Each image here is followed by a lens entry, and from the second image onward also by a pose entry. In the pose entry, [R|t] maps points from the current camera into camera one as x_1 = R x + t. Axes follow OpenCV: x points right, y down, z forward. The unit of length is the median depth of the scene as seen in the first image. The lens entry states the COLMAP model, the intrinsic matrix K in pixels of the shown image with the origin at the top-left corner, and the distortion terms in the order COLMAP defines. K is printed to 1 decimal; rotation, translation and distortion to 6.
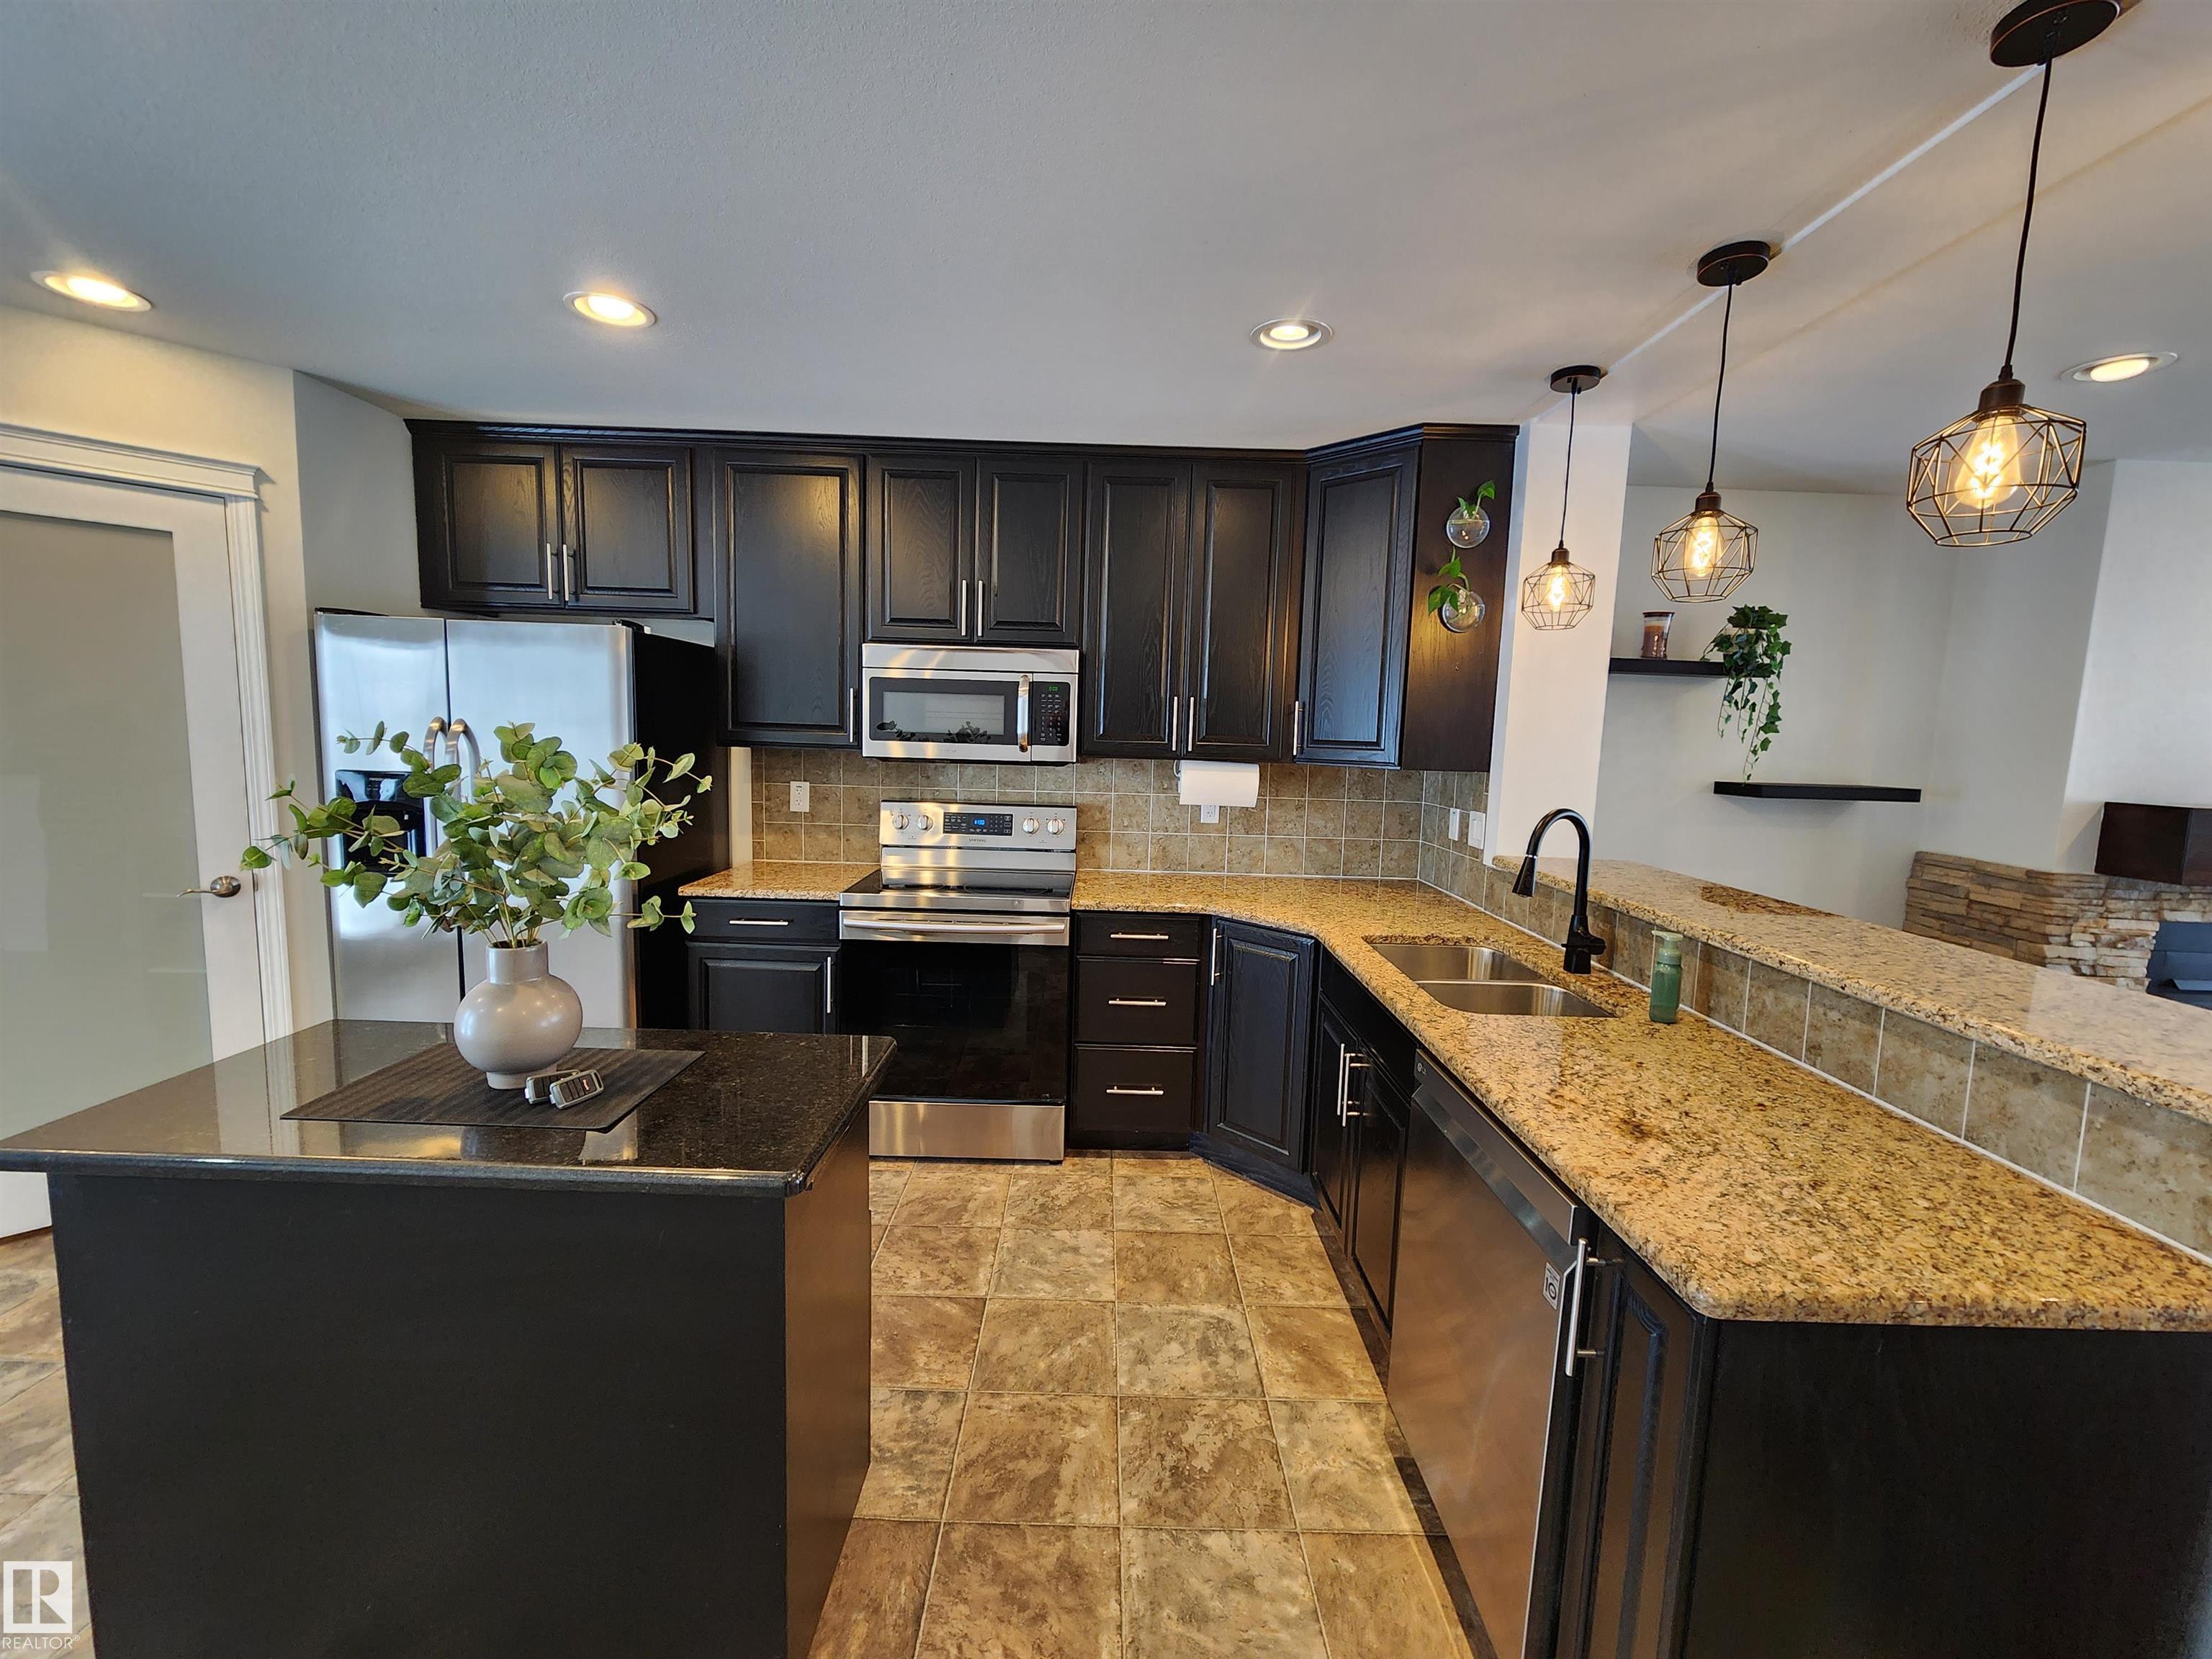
lens RADIAL K [[920.1, 0, 1106.0], [0, 920.1, 829.5], [0, 0, 1]] dist [0.004669, -0.000346]
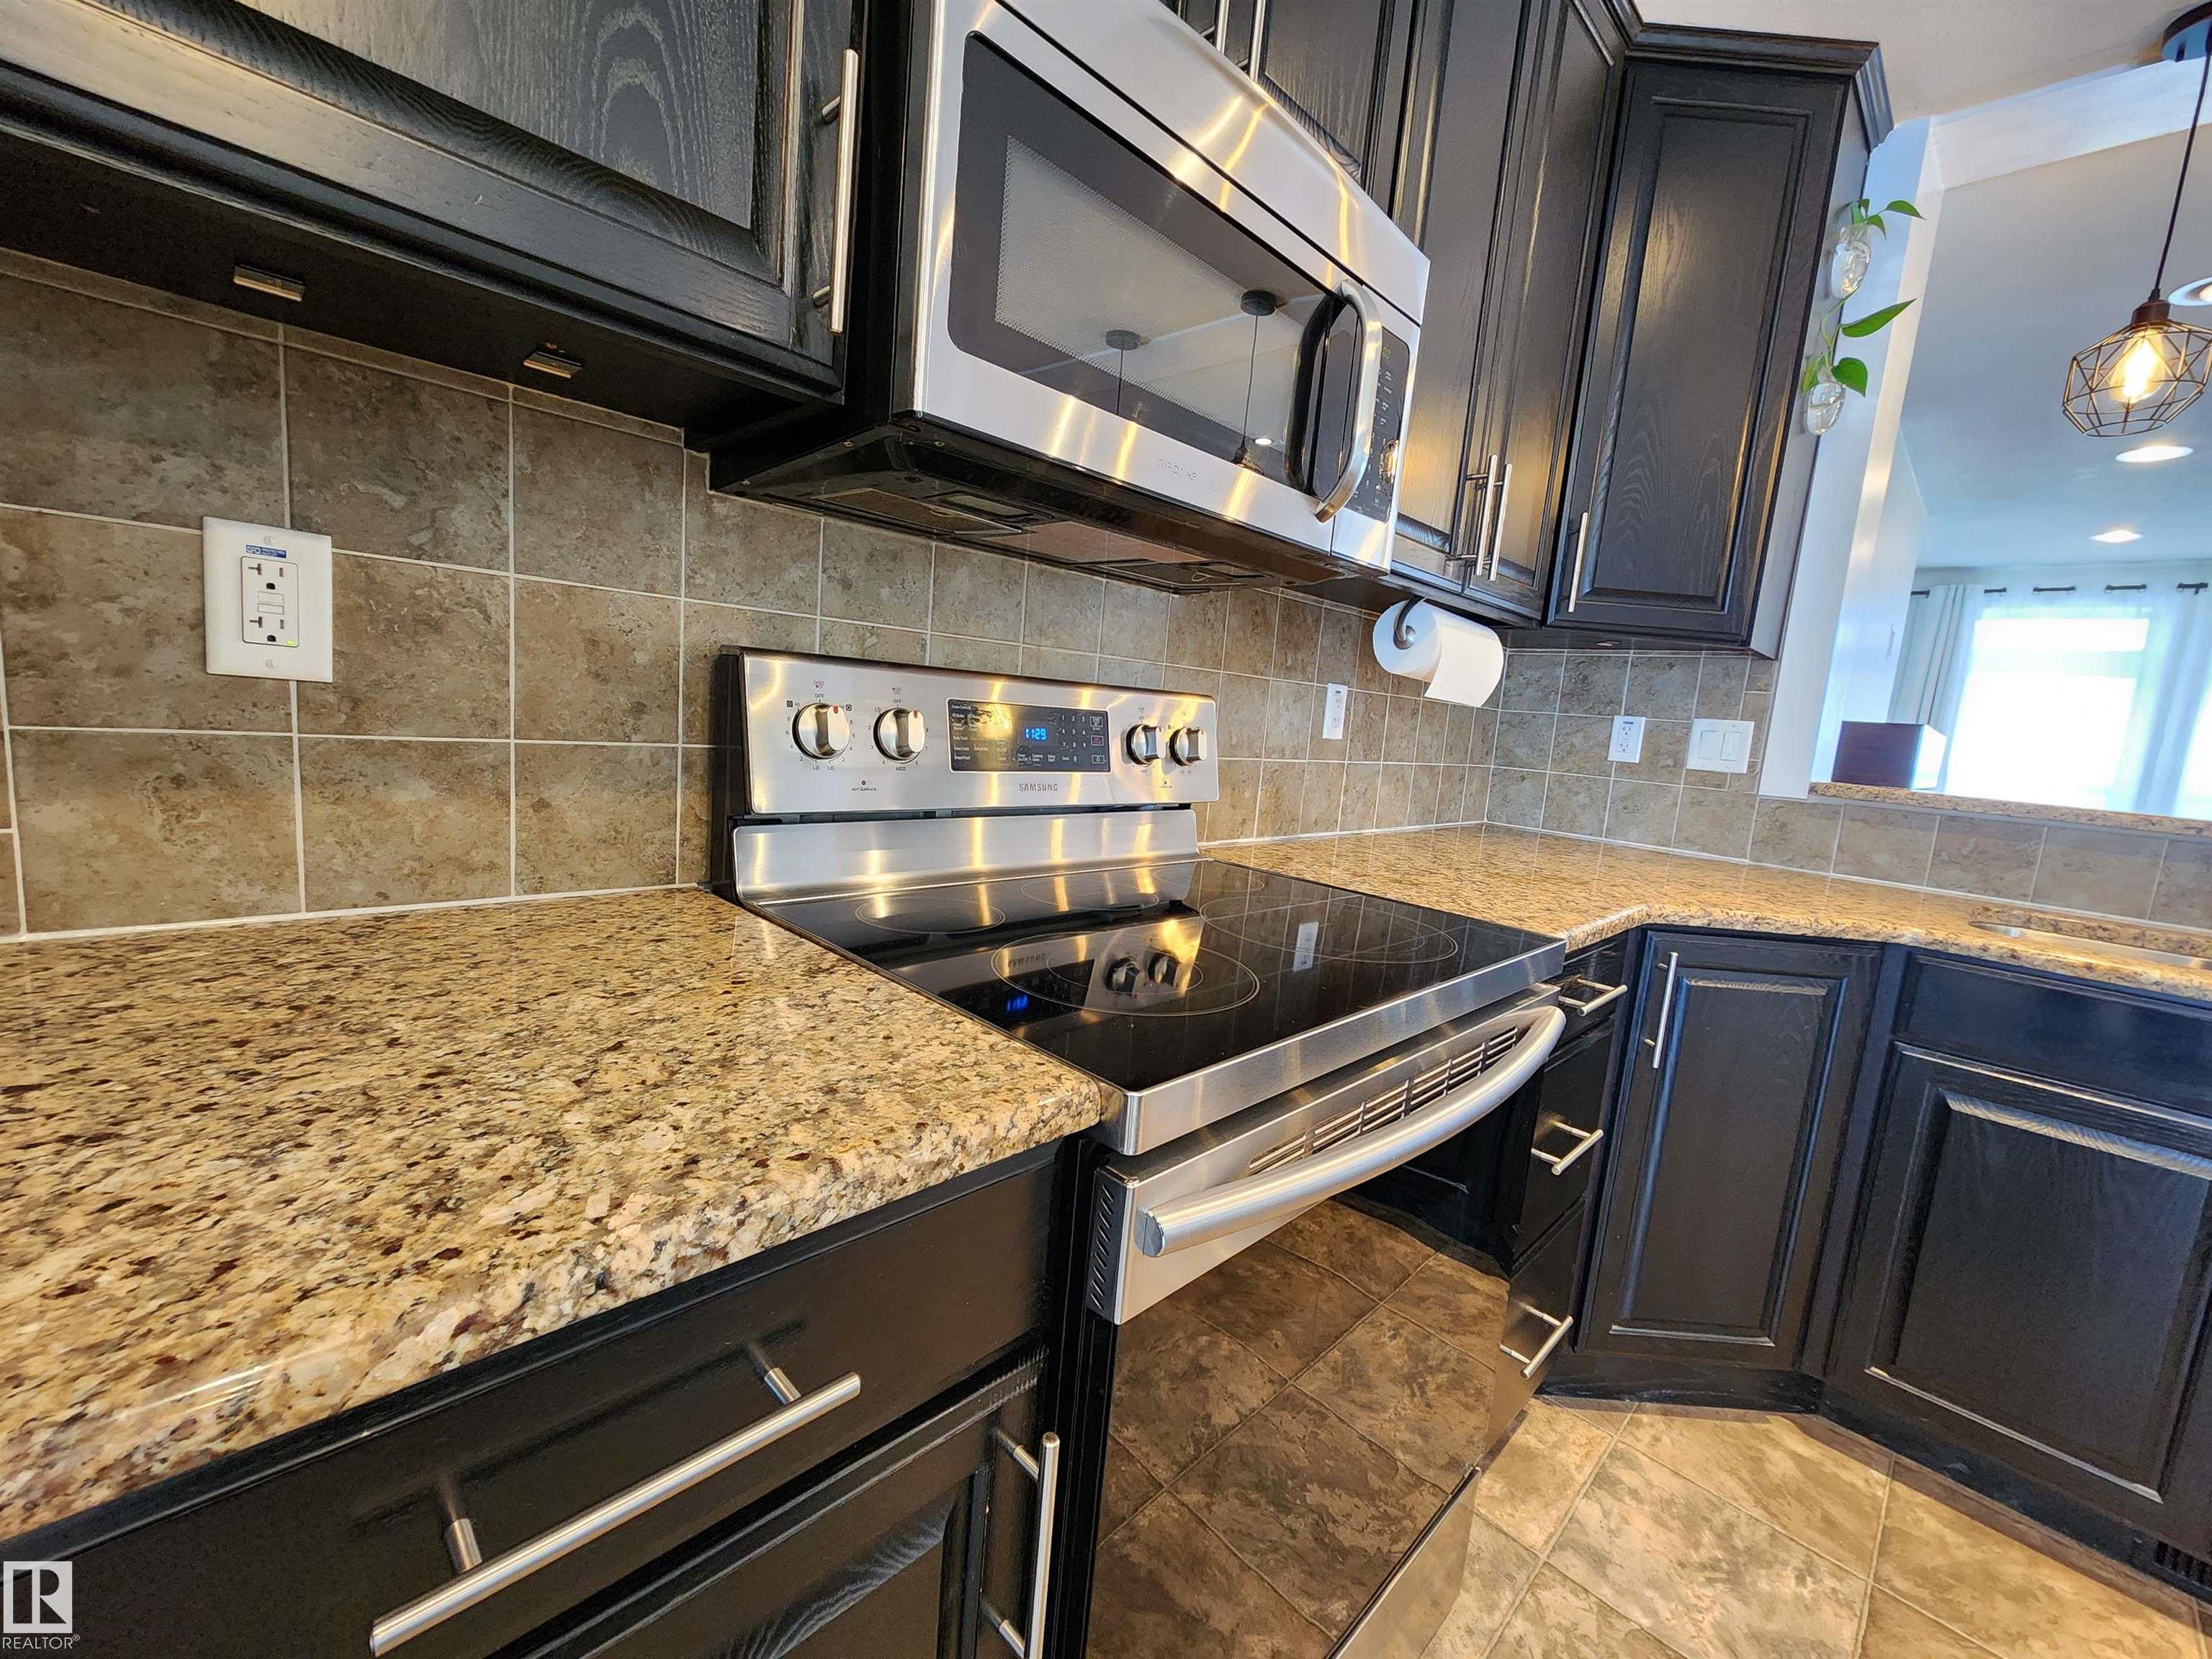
lens RADIAL K [[905.4, 0, 1106.0], [0, 905.4, 829.5], [0, 0, 1]] dist [-0.000118, 0.000271]
pose [[0.712651, -0.067724, 0.698242, -0.491746], [0.016479, 0.996671, 0.079851, 0.001299], [-0.701326, -0.045400, 0.711394, 1.033427]]
